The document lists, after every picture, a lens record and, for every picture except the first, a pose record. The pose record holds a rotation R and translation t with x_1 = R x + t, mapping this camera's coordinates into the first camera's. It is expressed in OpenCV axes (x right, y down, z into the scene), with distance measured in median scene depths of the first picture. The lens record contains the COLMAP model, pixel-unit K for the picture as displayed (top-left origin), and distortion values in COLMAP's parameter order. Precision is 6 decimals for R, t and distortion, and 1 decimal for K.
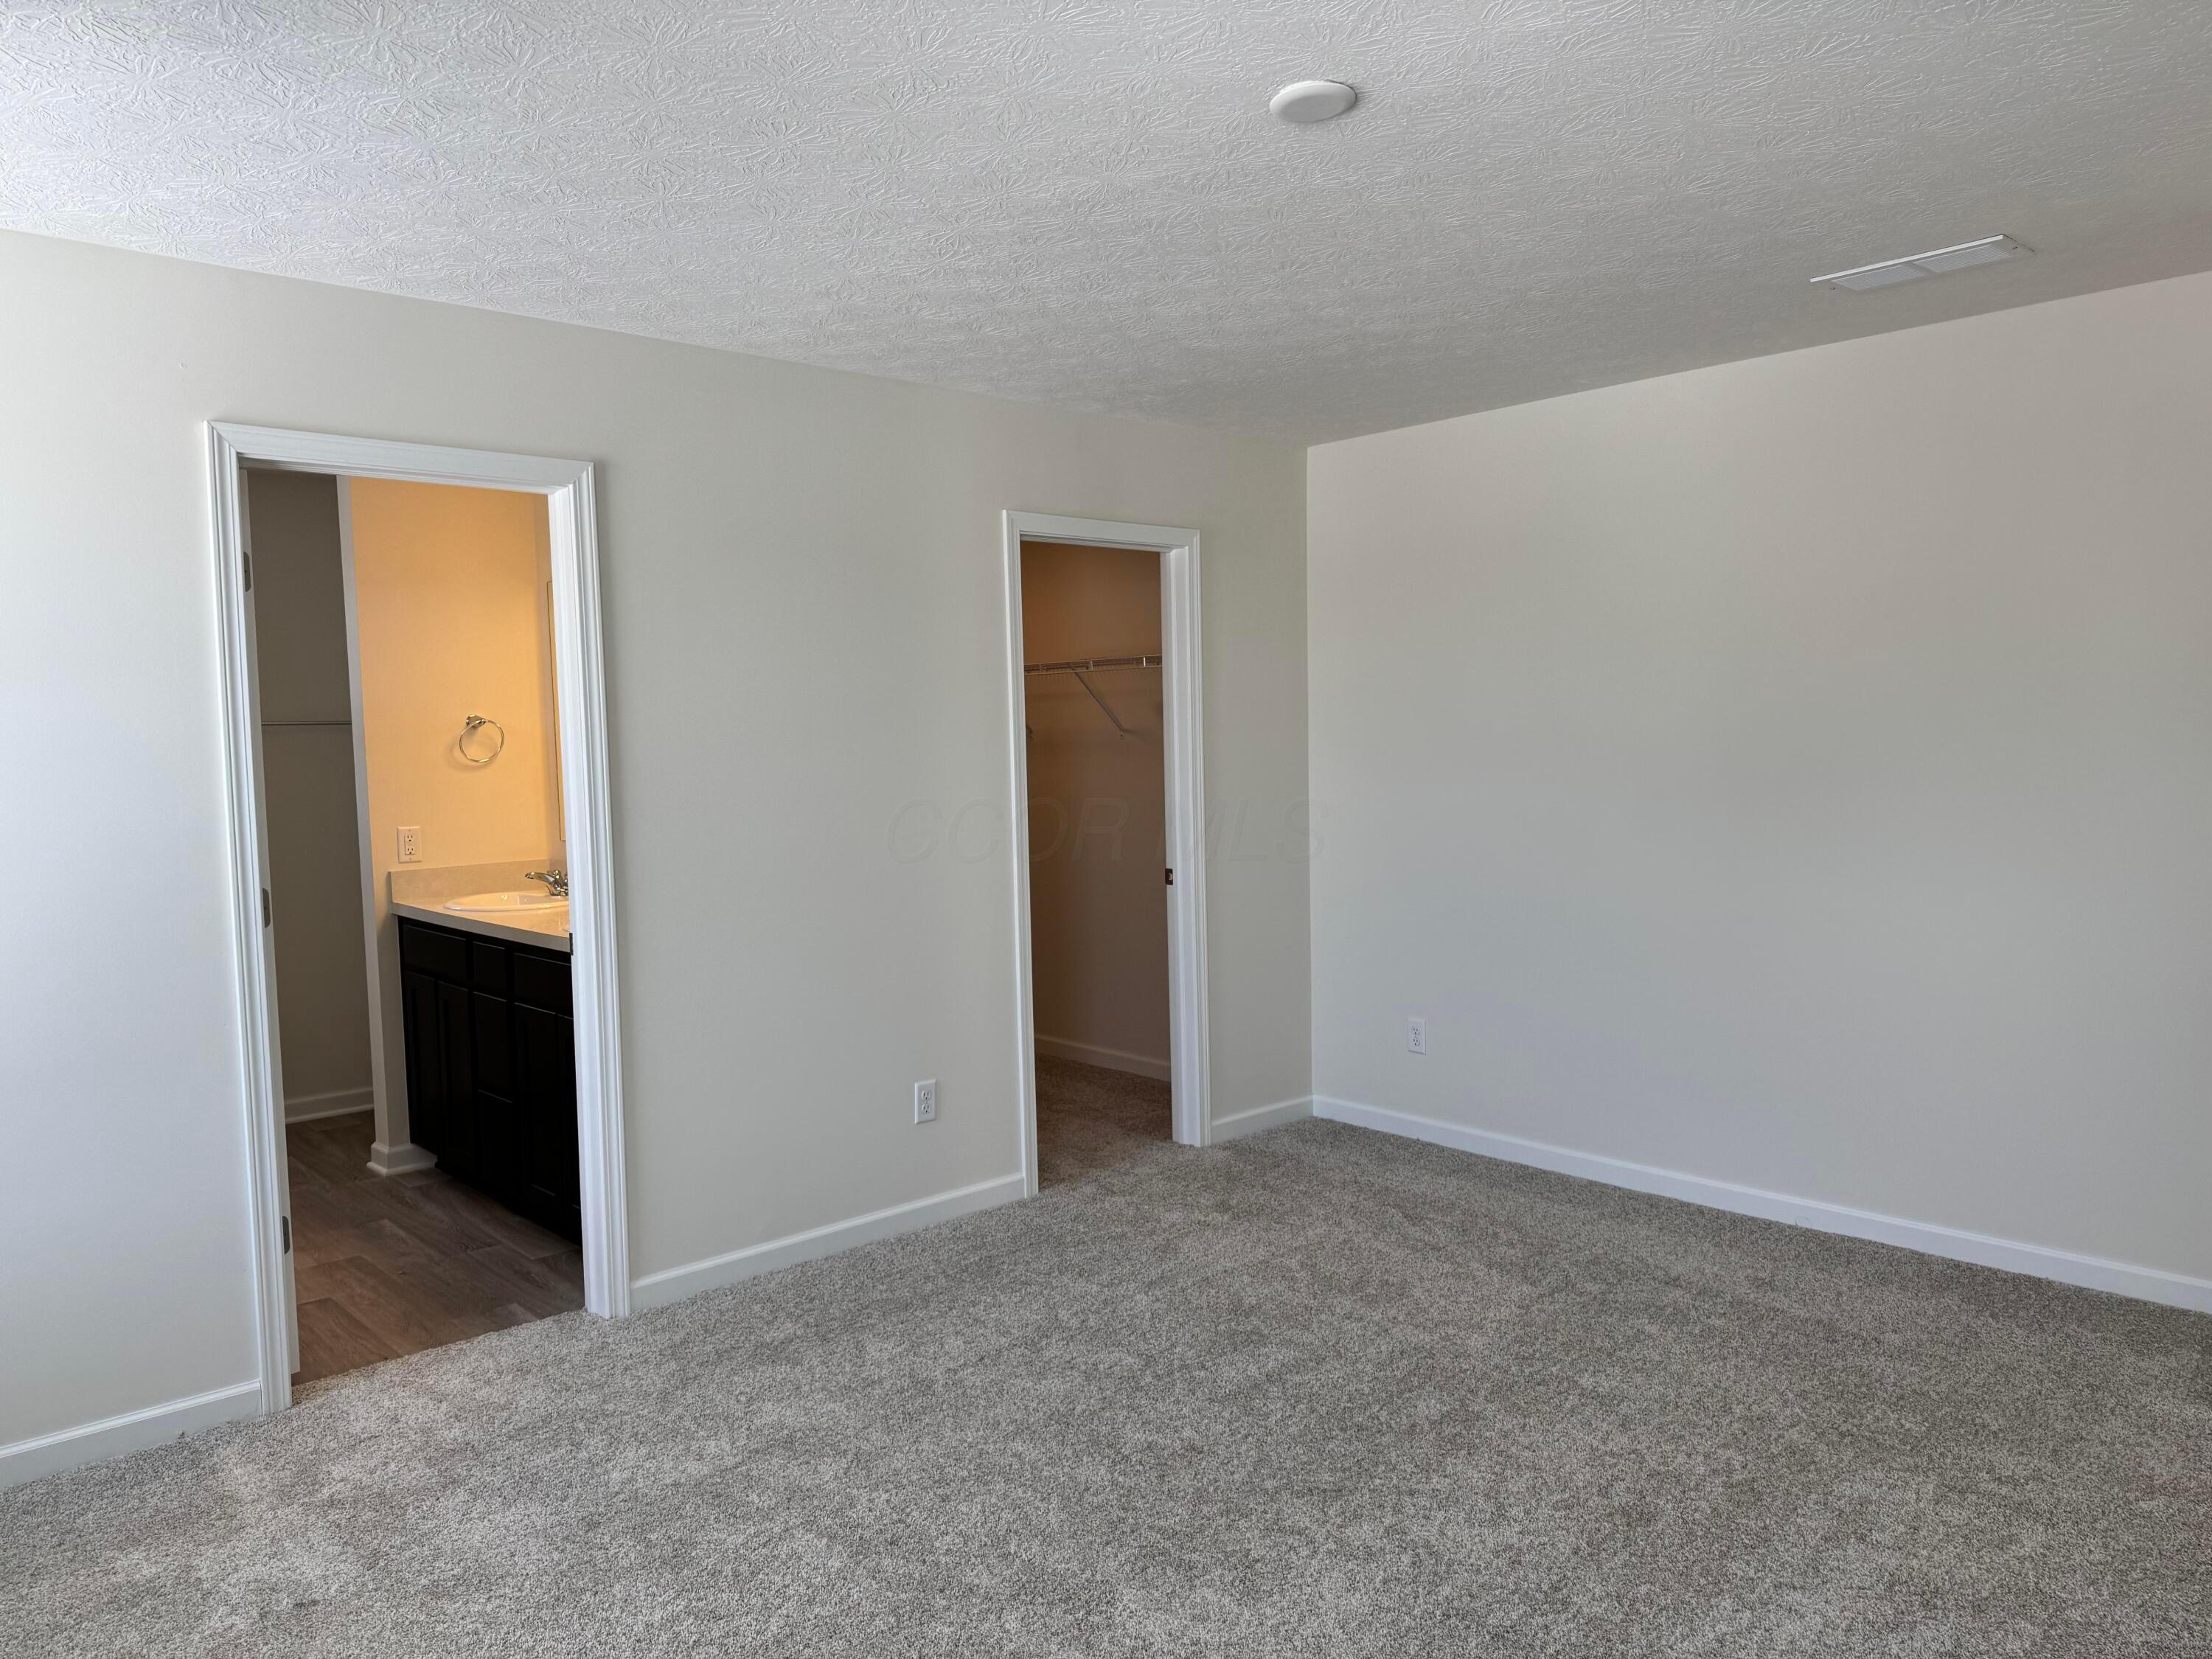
lens RADIAL K [[1567.1, 0, 1106.0], [0, 1567.1, 829.5], [0, 0, 1]] dist [0.020306, -0.025552]
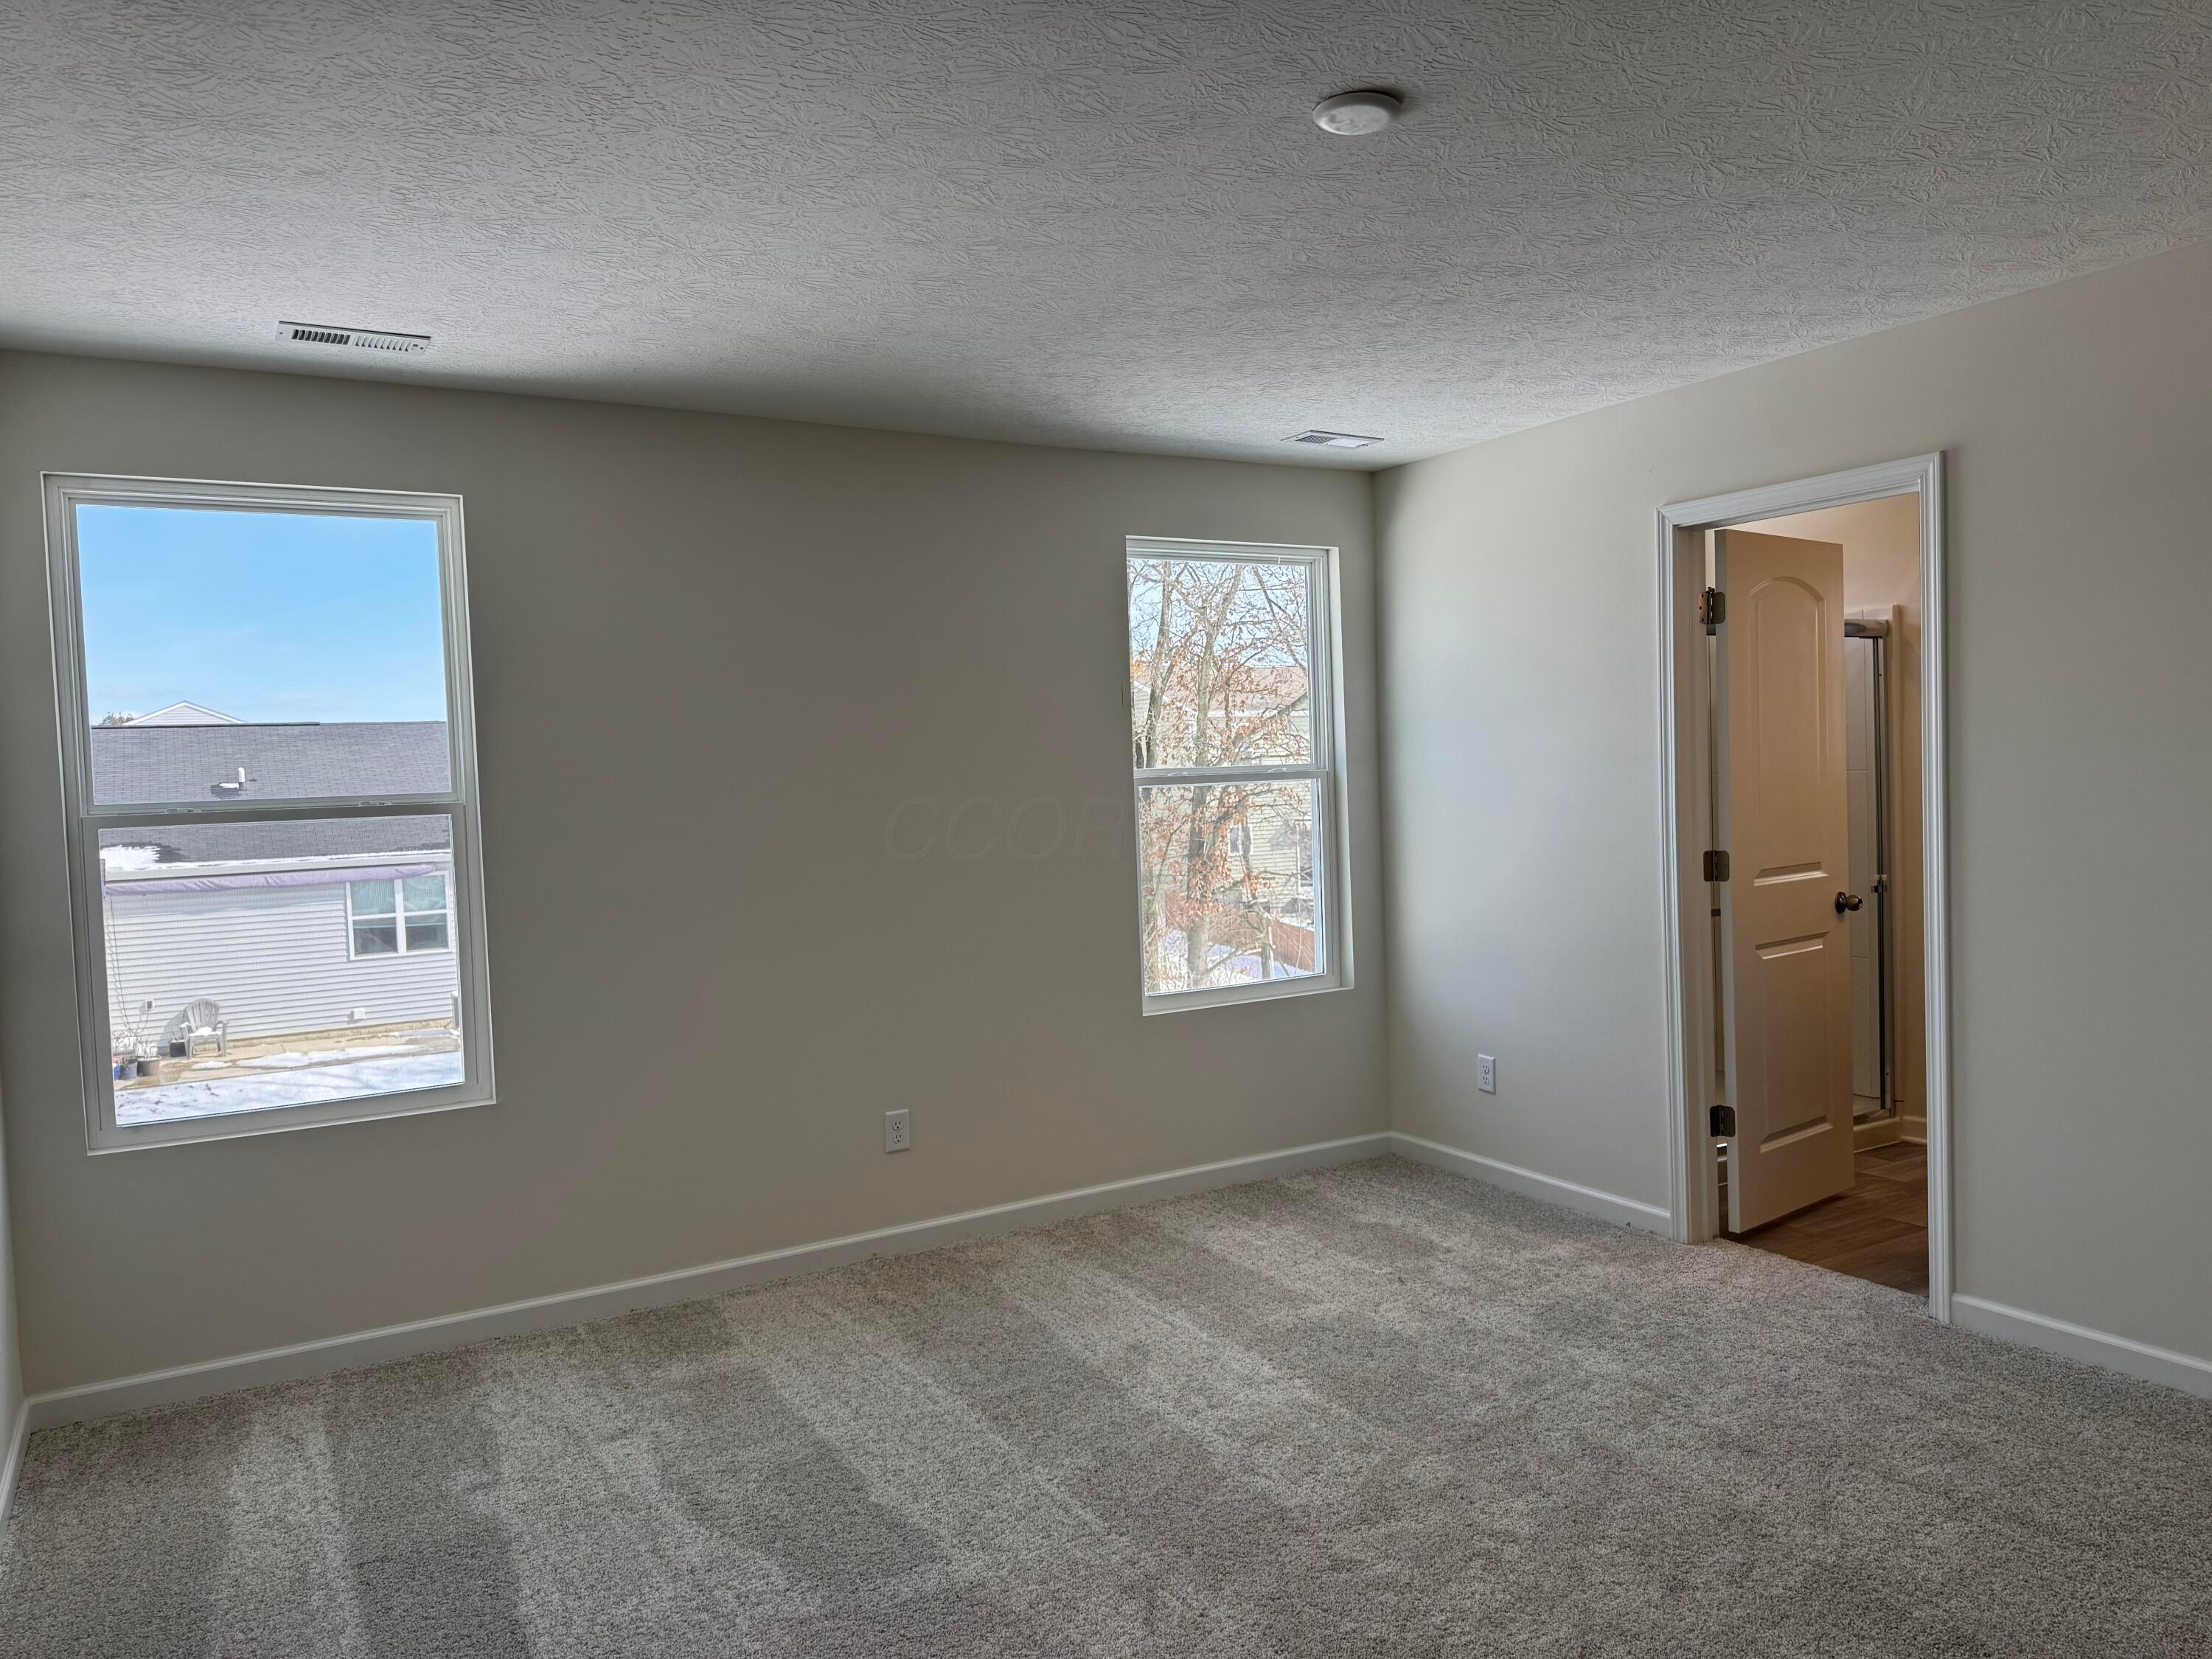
lens RADIAL K [[1567.1, 0, 1106.0], [0, 1567.1, 829.5], [0, 0, 1]] dist [0.020306, -0.025552]
pose [[-0.206832, 0.051874, -0.977000, 0.836434], [-0.050992, 0.996665, 0.063713, -0.035775], [0.977047, 0.062997, -0.203497, 0.767444]]
